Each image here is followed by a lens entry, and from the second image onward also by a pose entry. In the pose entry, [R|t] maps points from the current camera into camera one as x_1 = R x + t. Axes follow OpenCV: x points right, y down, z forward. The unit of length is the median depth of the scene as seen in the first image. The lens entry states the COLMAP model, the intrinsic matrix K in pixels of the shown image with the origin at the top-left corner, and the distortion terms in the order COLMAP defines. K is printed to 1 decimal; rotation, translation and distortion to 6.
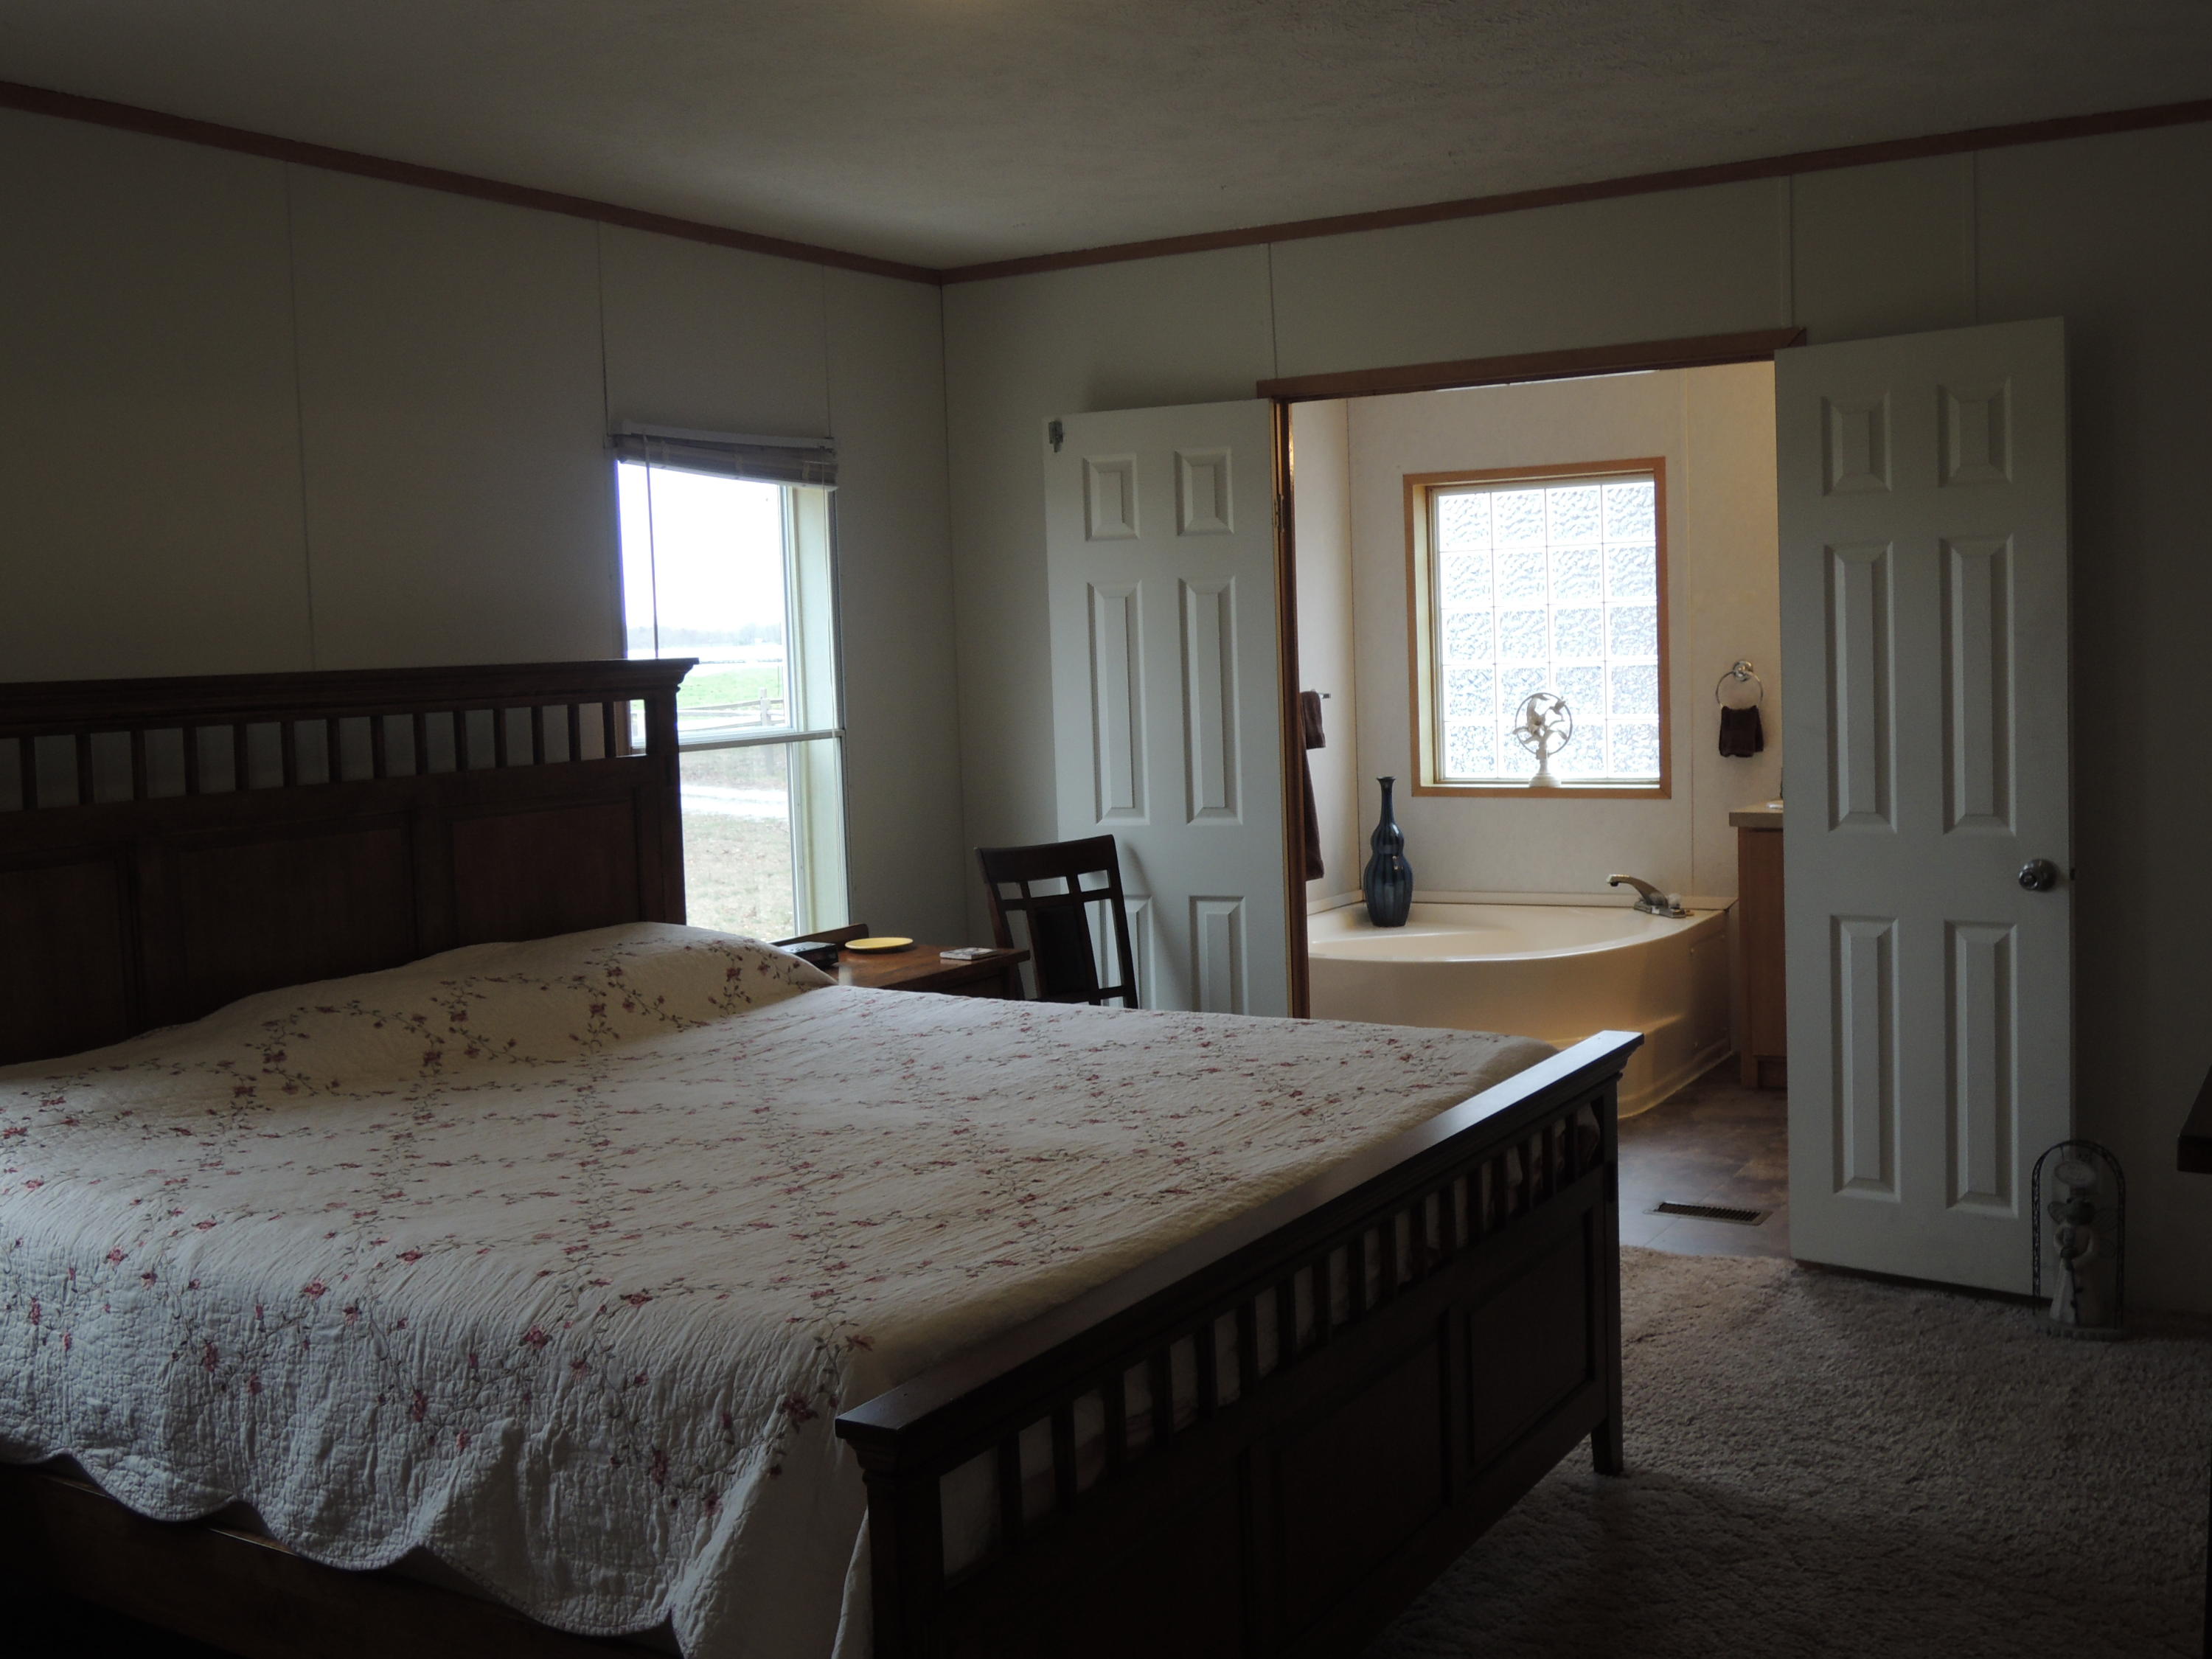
lens RADIAL K [[2225.7, 0, 1123.6], [0, 2225.7, 825.0], [0, 0, 1]] dist [-0.050282, 0.000000]
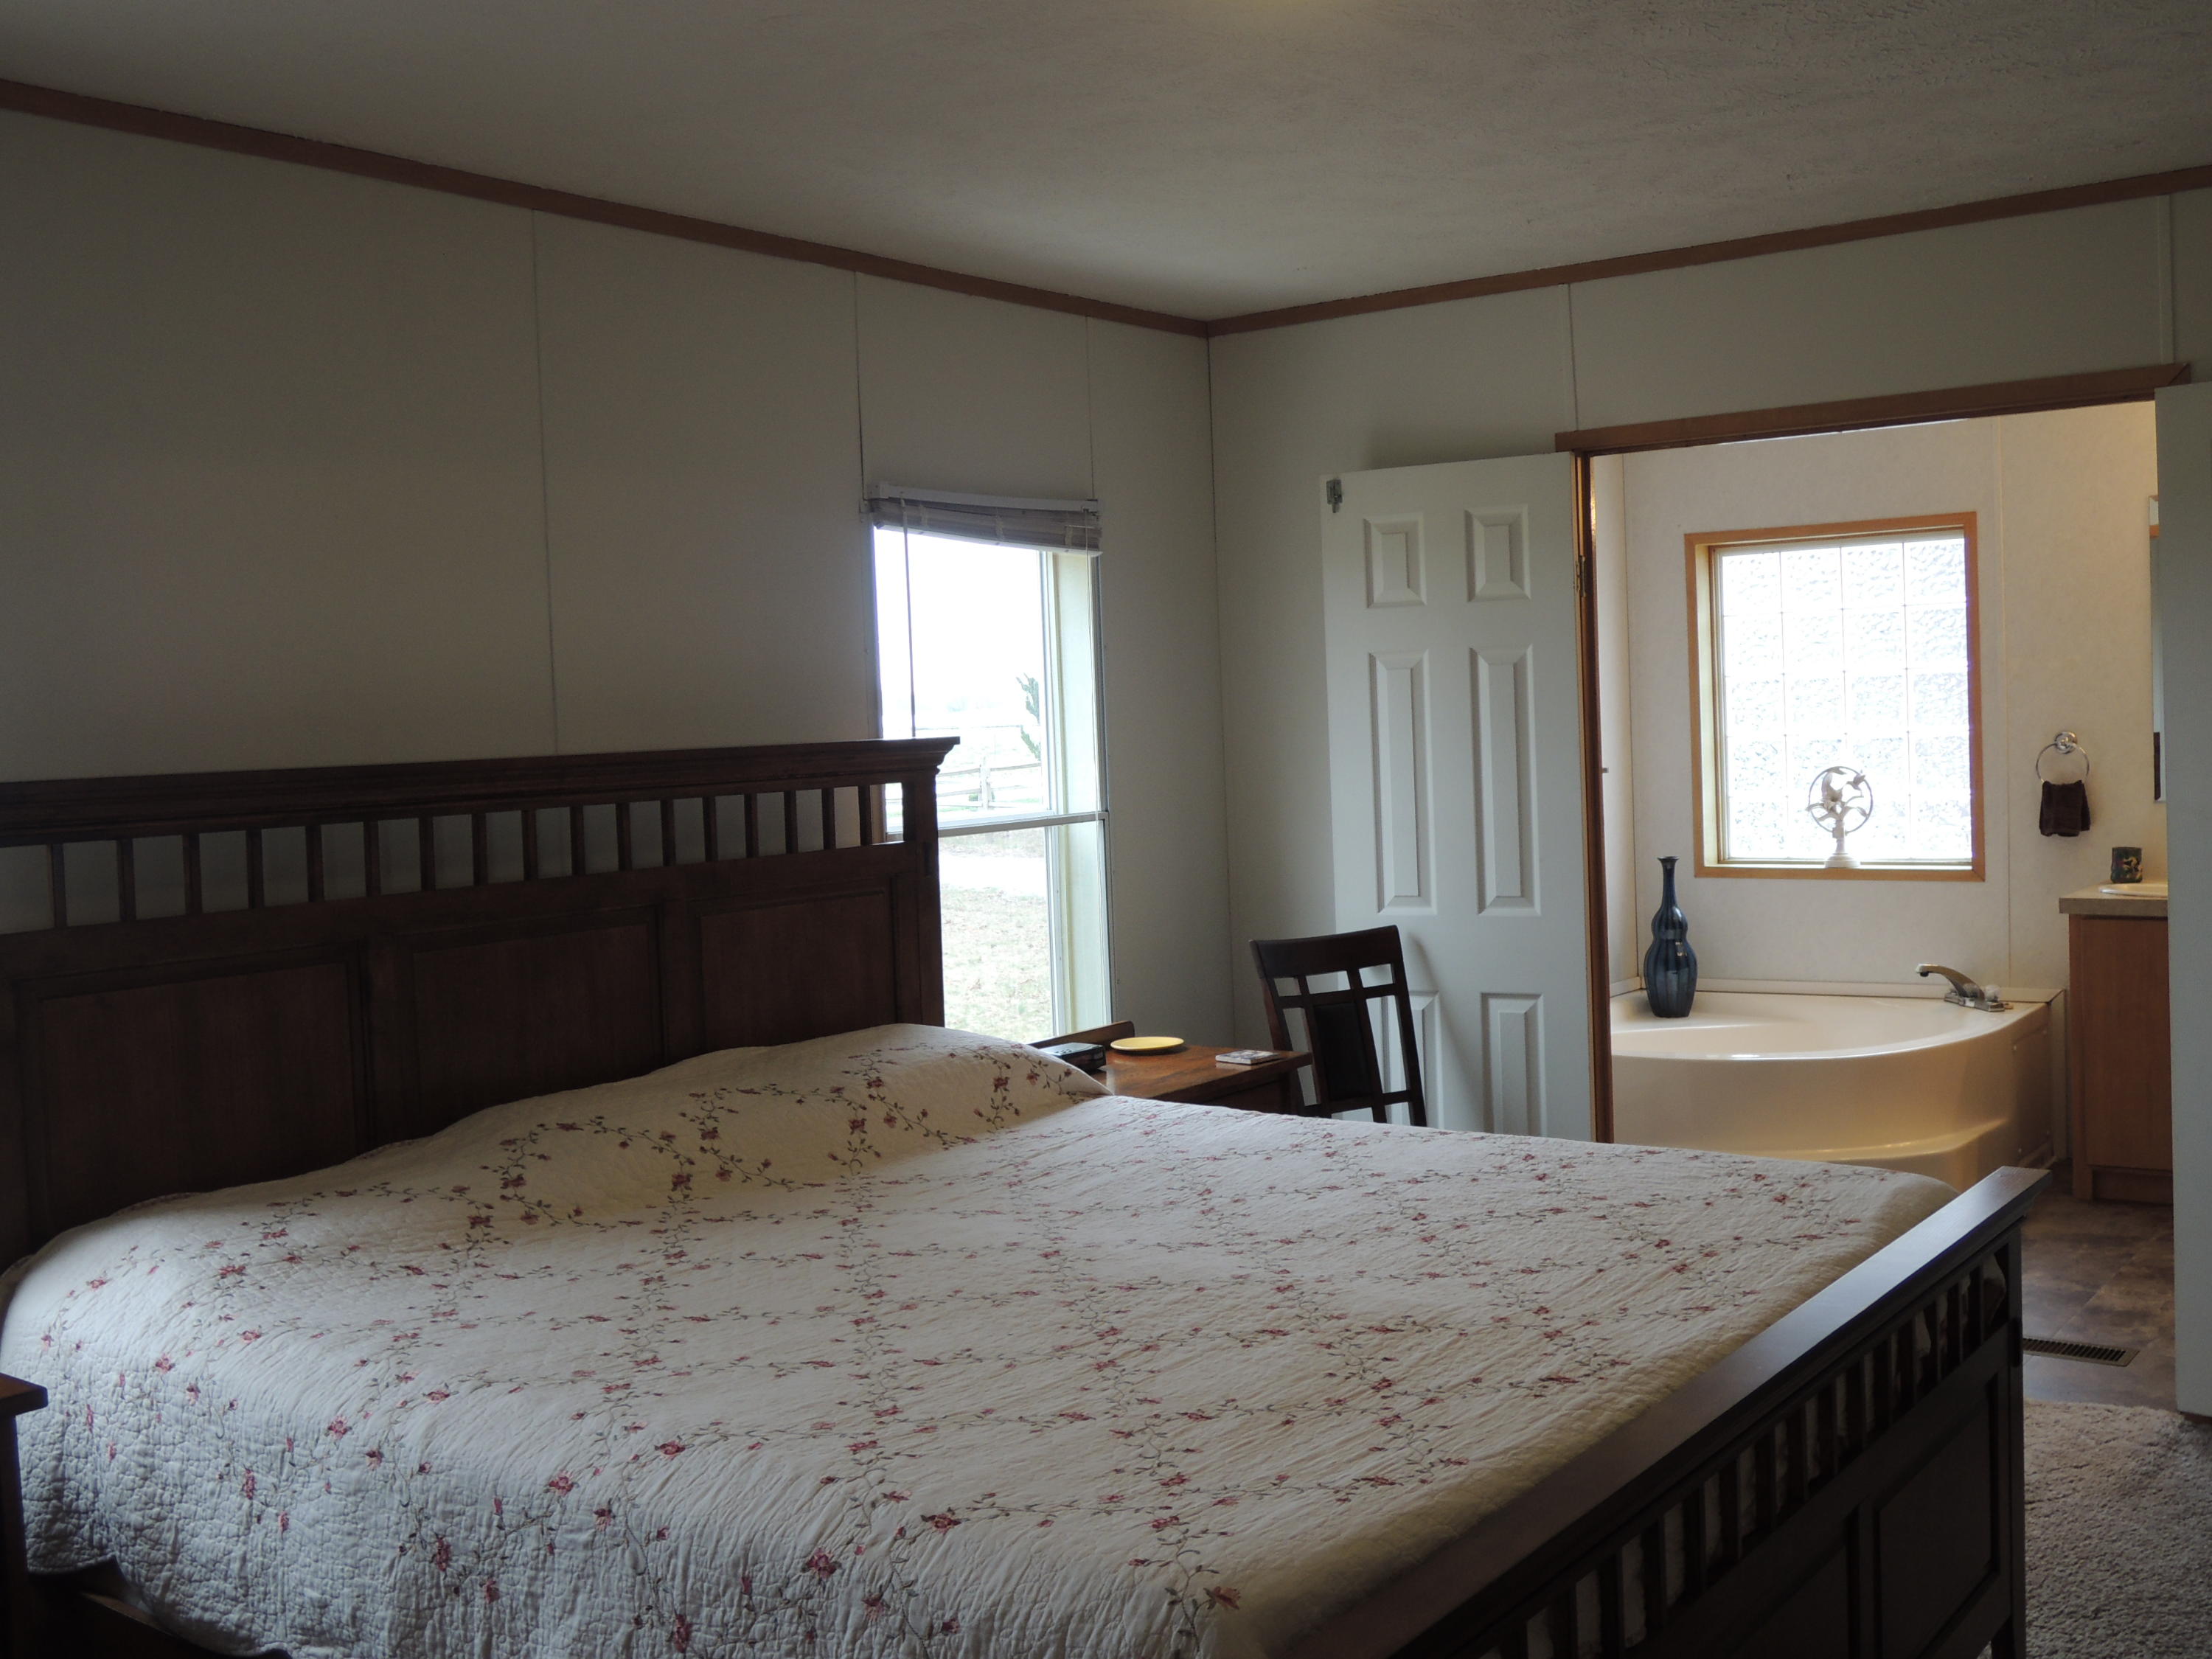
lens RADIAL K [[2225.7, 0, 1123.9], [0, 2225.7, 818.7], [0, 0, 1]] dist [-0.050282, 0.000000]
pose [[0.995584, -0.000270, -0.093871, -0.039487], [-0.002734, 0.999488, -0.031867, -0.012927], [0.093832, 0.031983, 0.995074, 0.091068]]
